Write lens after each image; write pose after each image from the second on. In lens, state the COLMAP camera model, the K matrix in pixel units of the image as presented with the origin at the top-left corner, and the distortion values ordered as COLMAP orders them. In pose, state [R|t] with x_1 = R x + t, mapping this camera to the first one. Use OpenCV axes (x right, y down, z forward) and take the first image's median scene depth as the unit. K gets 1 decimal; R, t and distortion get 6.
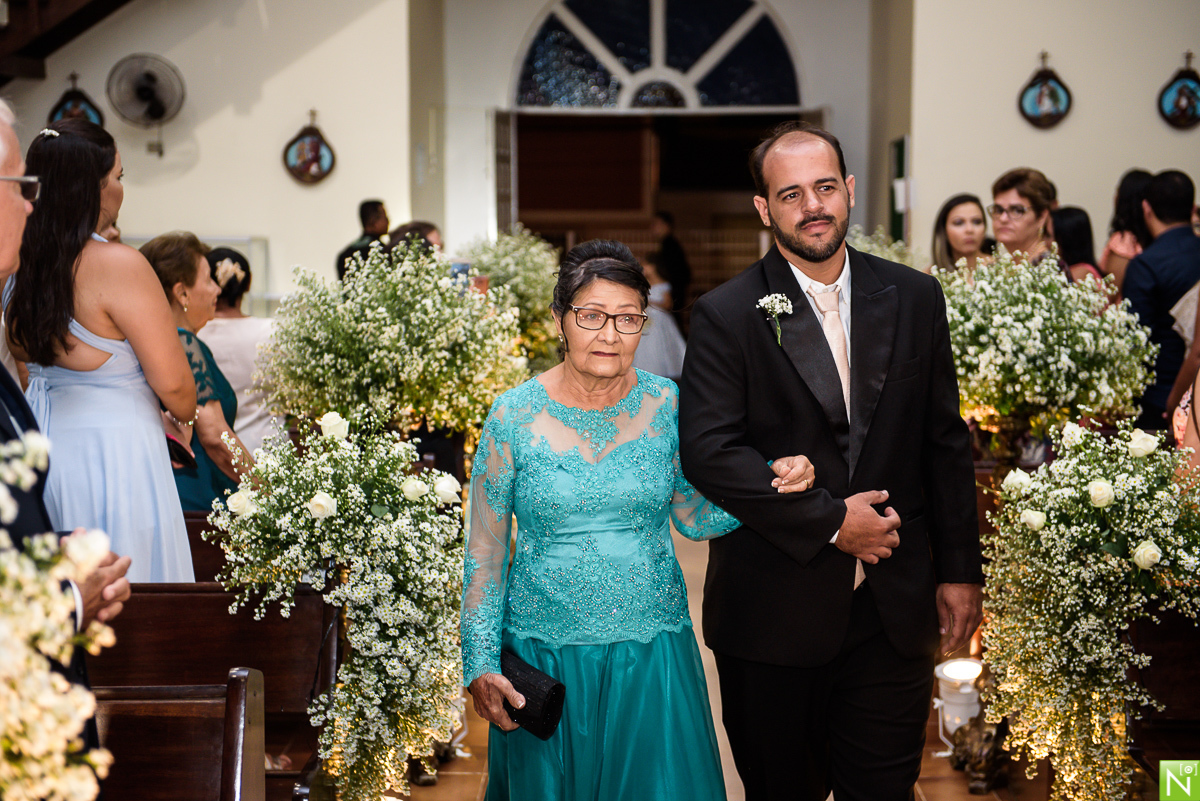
lens RADIAL K [[2053.5, 0, 600.0], [0, 2053.5, 400.5], [0, 0, 1]] dist [0.146469, -0.021310]
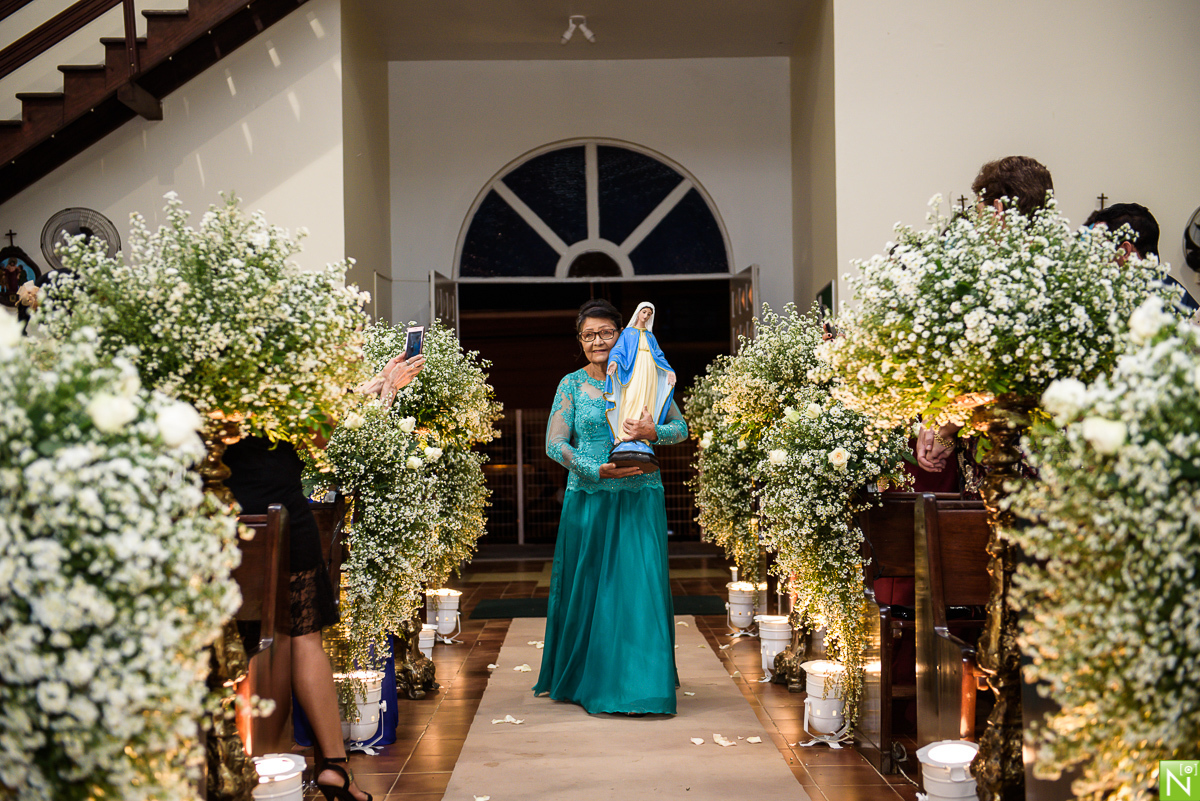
lens RADIAL K [[1755.7, 0, 600.0], [0, 1755.7, 400.5], [0, 0, 1]] dist [0.145872, 0.054593]
pose [[0.999647, -0.016837, 0.020558, 0.036427], [0.019141, 0.992885, -0.117528, 0.082856], [-0.018433, 0.117880, 0.992857, 0.364555]]
